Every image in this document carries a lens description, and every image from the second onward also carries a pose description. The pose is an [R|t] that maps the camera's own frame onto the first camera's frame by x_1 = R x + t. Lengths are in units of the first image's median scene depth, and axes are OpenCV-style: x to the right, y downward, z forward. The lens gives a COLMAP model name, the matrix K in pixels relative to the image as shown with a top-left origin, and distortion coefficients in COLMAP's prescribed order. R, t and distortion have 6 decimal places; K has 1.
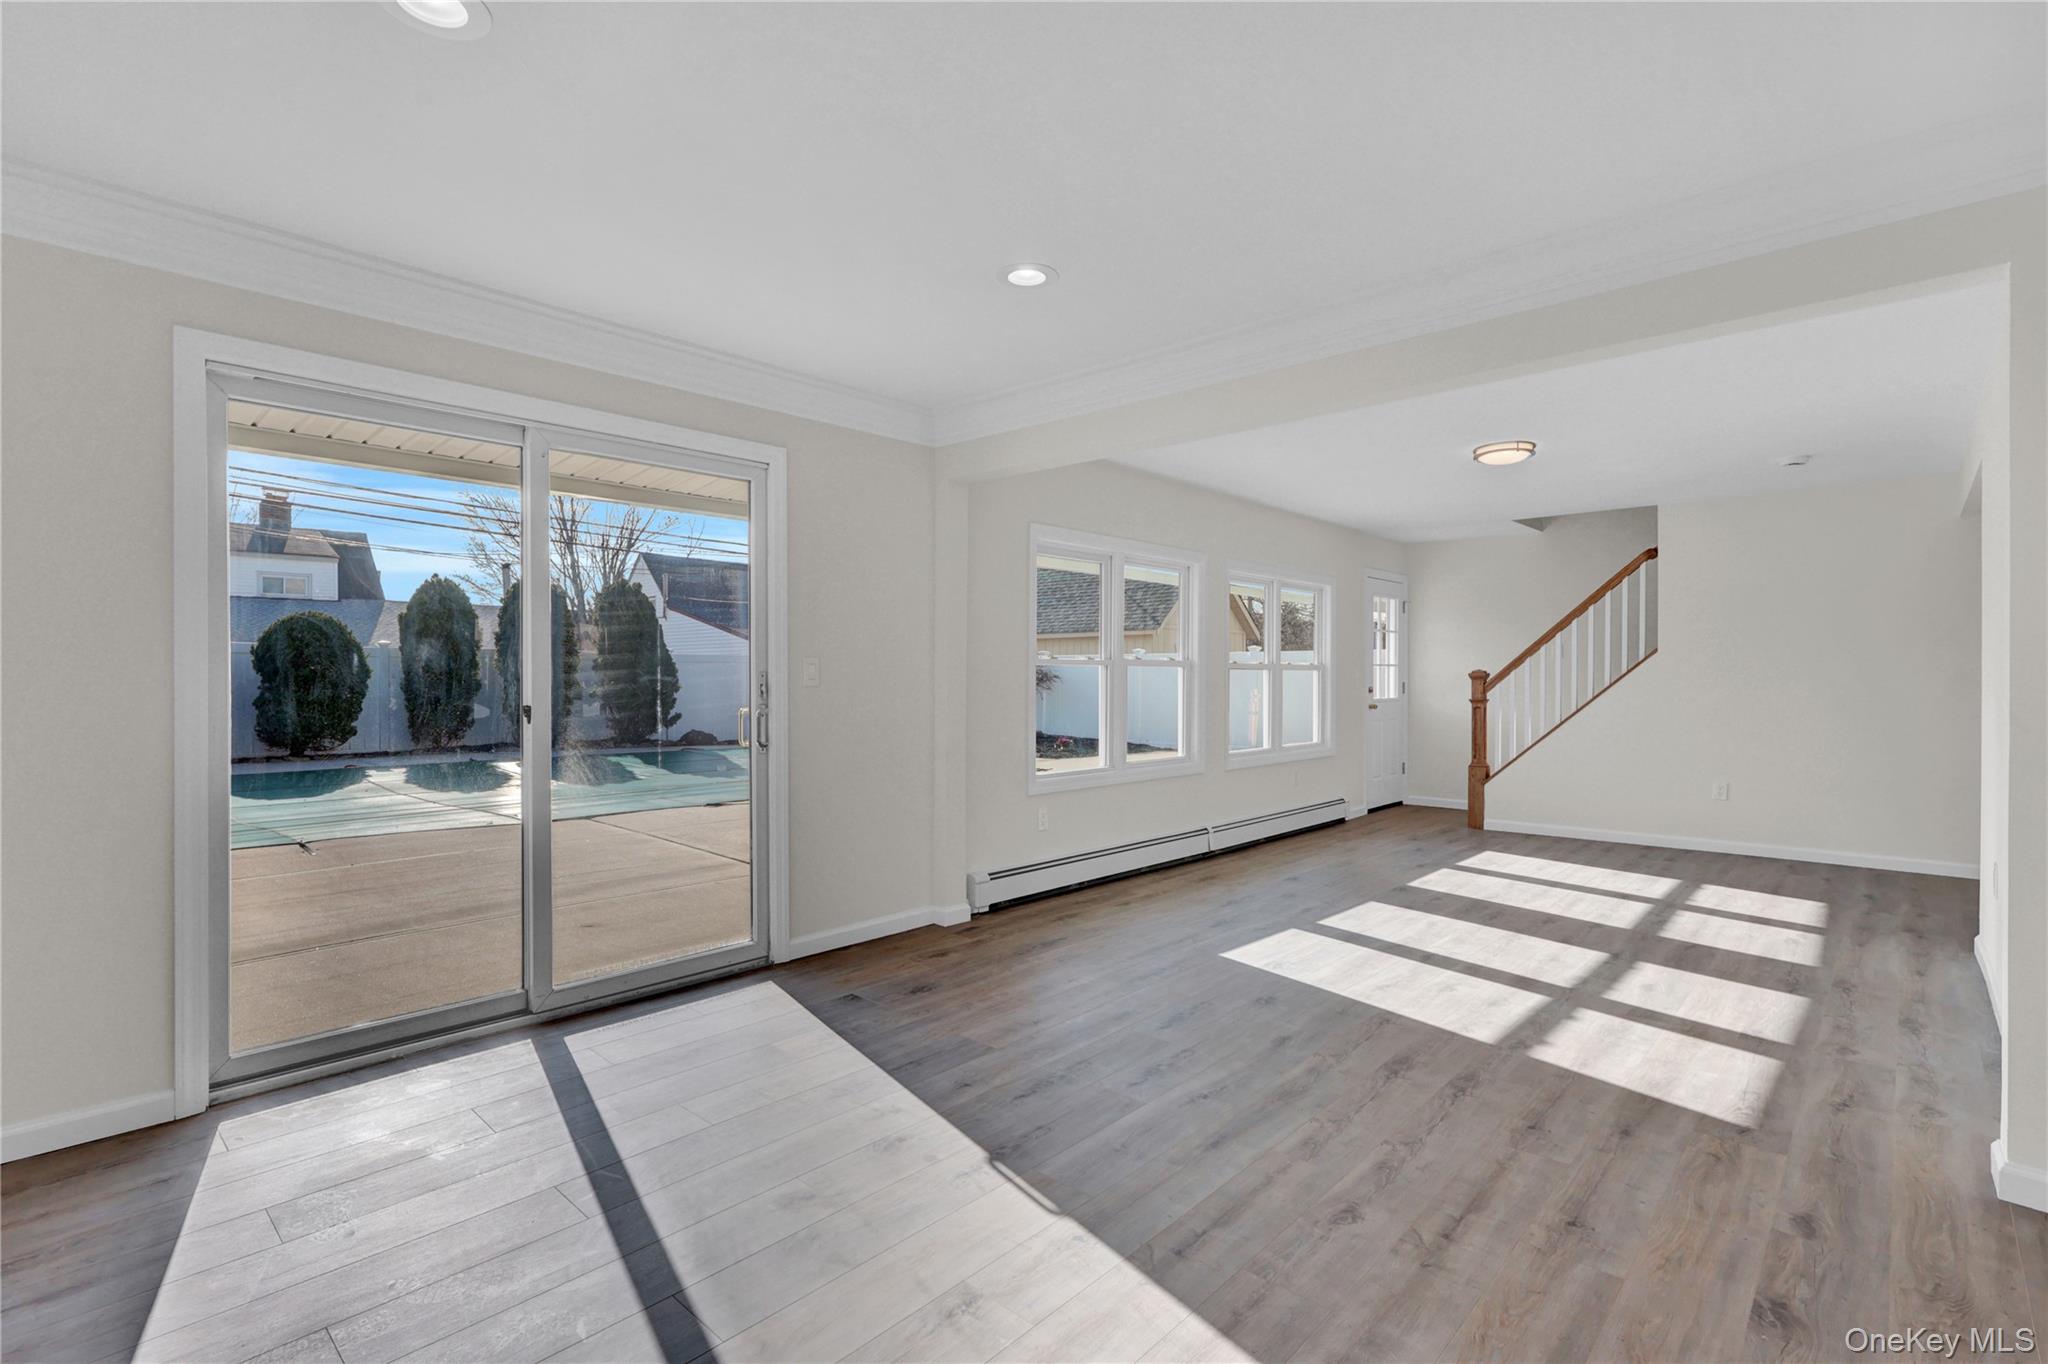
lens RADIAL K [[950.5, 0, 1015.2], [0, 950.5, 678.8], [0, 0, 1]] dist [-0.004929, -0.000054]
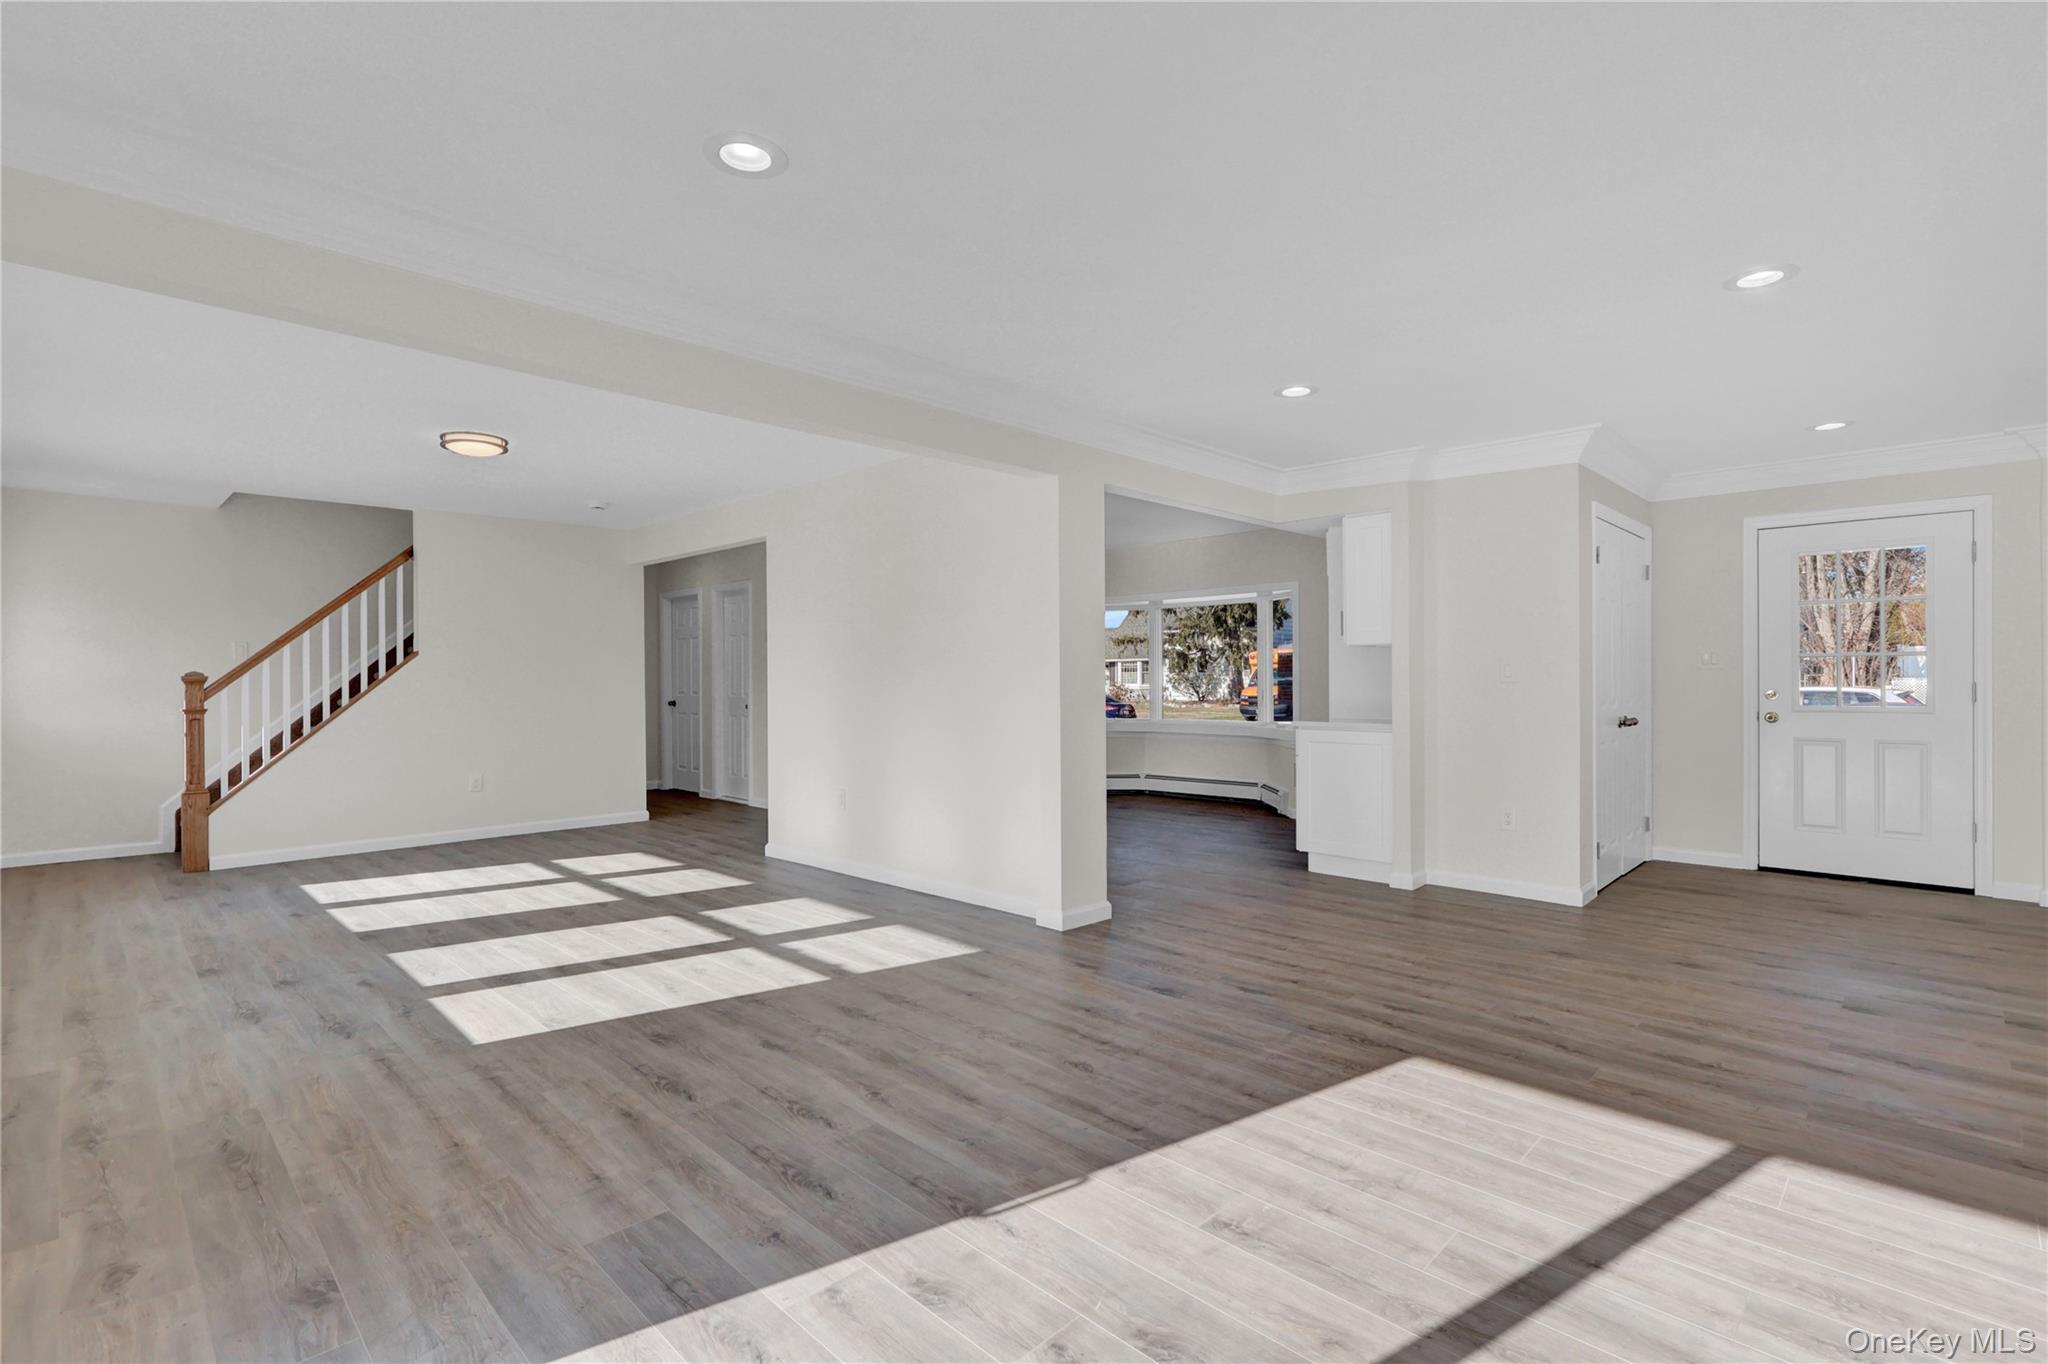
lens RADIAL K [[950.5, 0, 1015.2], [0, 950.5, 678.8], [0, 0, 1]] dist [-0.004929, -0.000054]
pose [[0.032587, -0.004966, 0.999457, -0.637893], [0.007438, 0.999961, 0.004726, -0.005079], [-0.999441, 0.007280, 0.032622, 0.644170]]
